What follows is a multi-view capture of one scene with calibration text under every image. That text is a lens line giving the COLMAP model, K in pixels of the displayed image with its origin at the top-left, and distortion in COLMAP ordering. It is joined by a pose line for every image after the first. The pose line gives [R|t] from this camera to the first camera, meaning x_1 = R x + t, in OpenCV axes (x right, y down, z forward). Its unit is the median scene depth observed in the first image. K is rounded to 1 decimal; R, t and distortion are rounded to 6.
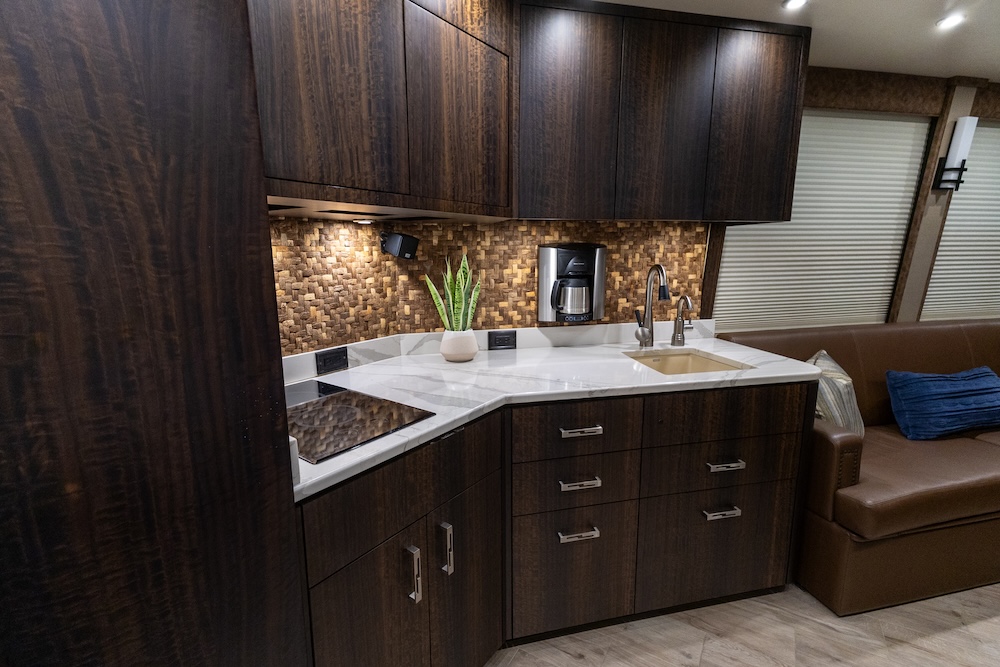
lens RADIAL K [[465.0, 0, 495.2], [0, 465.0, 334.1], [0, 0, 1]] dist [0.024003, -0.006931]
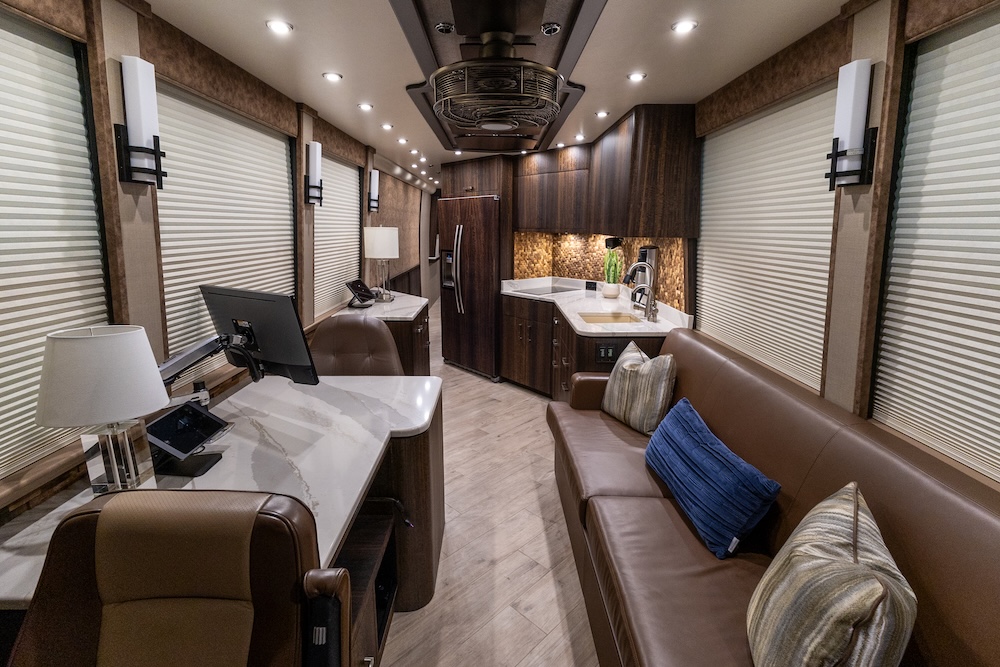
lens RADIAL K [[465.0, 0, 499.7], [0, 465.0, 336.0], [0, 0, 1]] dist [0.024003, -0.006931]
pose [[-0.224644, 0.230461, -0.946796, 2.253476], [-0.175251, 0.946232, 0.271905, -0.290014], [0.958552, 0.227009, -0.172176, 0.989518]]
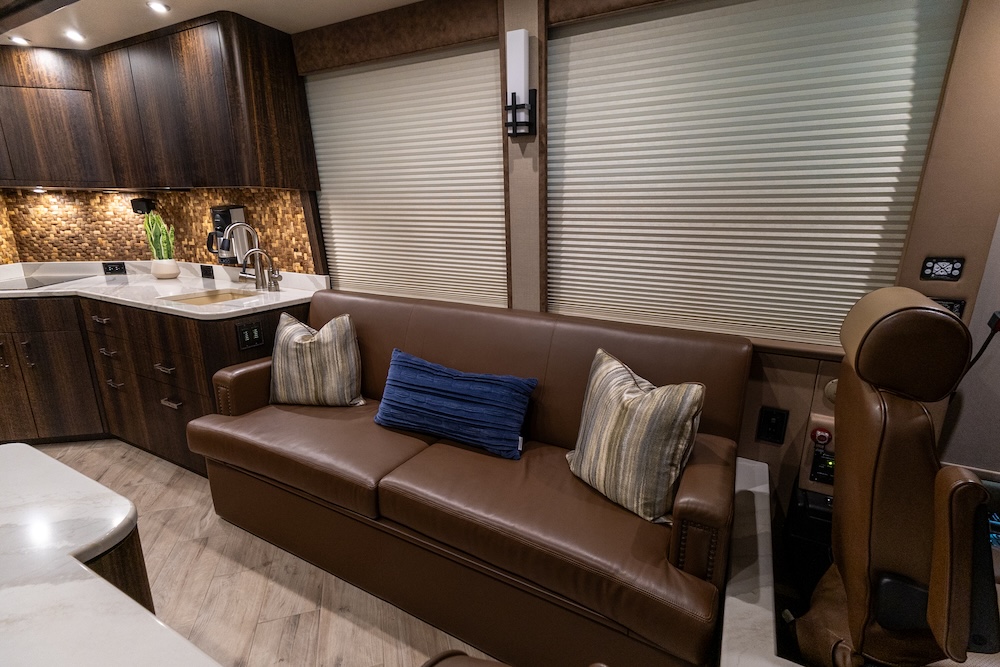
lens RADIAL K [[465.0, 0, 499.9], [0, 465.0, 333.9], [0, 0, 1]] dist [0.024003, -0.006931]
pose [[0.743180, 0.178786, -0.644763, 1.993794], [-0.129712, 0.983855, 0.123301, -0.113770], [0.656398, -0.008001, 0.754372, 0.569529]]
